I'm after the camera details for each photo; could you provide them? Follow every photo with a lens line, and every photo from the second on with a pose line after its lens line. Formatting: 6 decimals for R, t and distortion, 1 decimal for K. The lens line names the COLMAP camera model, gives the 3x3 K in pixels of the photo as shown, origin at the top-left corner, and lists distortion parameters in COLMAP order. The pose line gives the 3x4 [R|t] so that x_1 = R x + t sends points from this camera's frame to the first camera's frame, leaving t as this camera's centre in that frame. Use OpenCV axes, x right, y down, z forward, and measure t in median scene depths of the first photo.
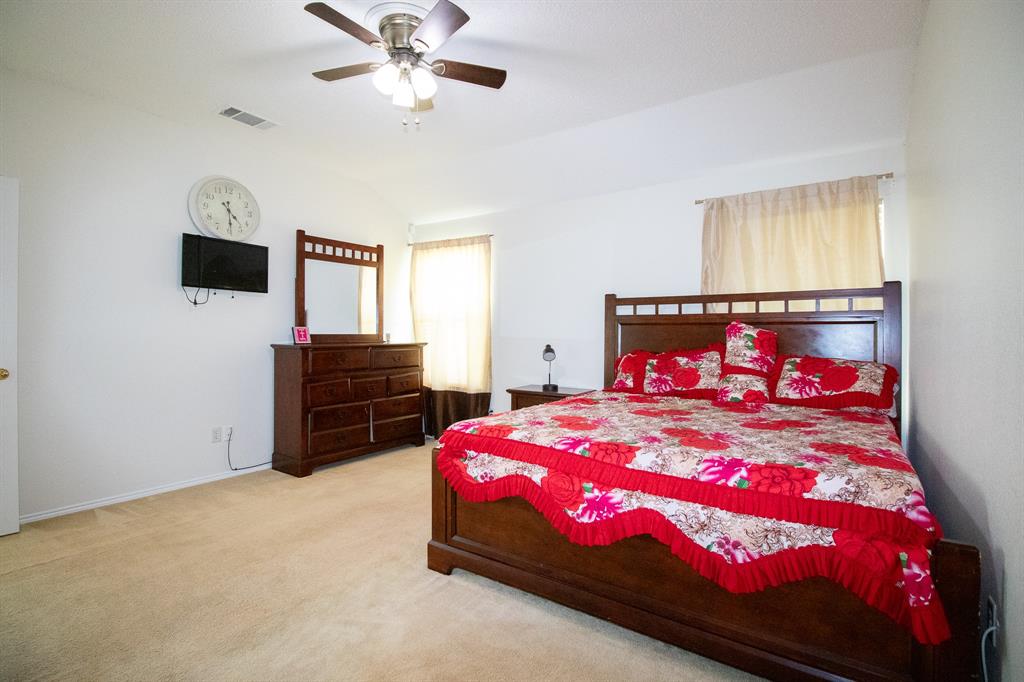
lens RADIAL K [[491.4, 0, 508.4], [0, 491.4, 330.8], [0, 0, 1]] dist [-0.000979, -0.016114]
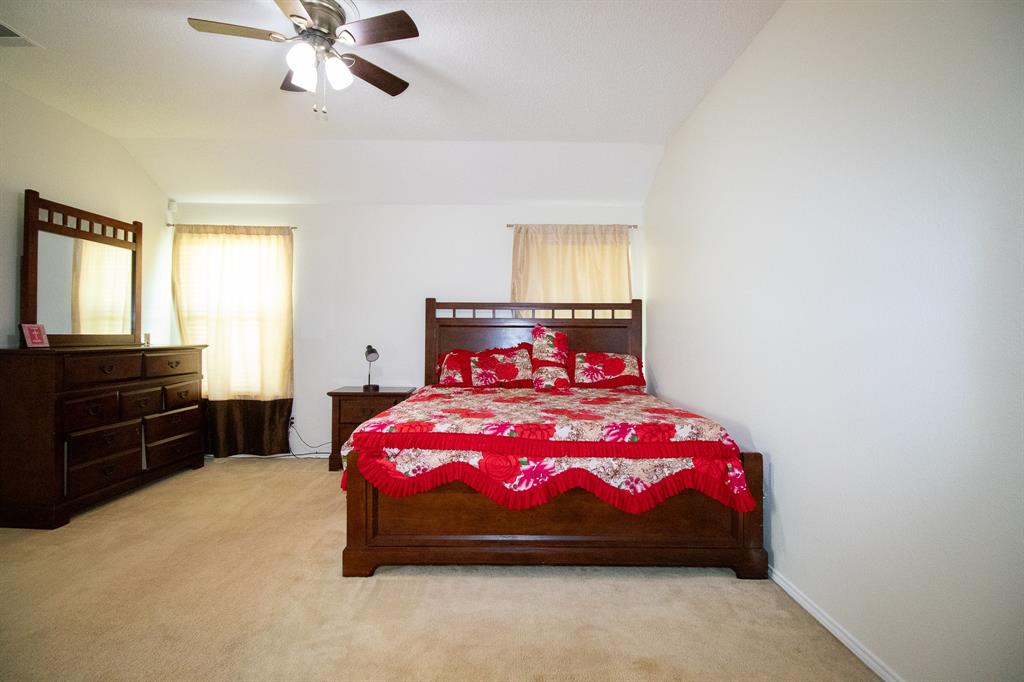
lens RADIAL K [[491.4, 0, 508.4], [0, 491.4, 330.8], [0, 0, 1]] dist [-0.000979, -0.016114]
pose [[0.814429, 0.006239, 0.580229, -0.365688], [-0.005510, 0.999980, -0.003018, -0.000094], [-0.580236, -0.000739, 0.814448, 0.019605]]
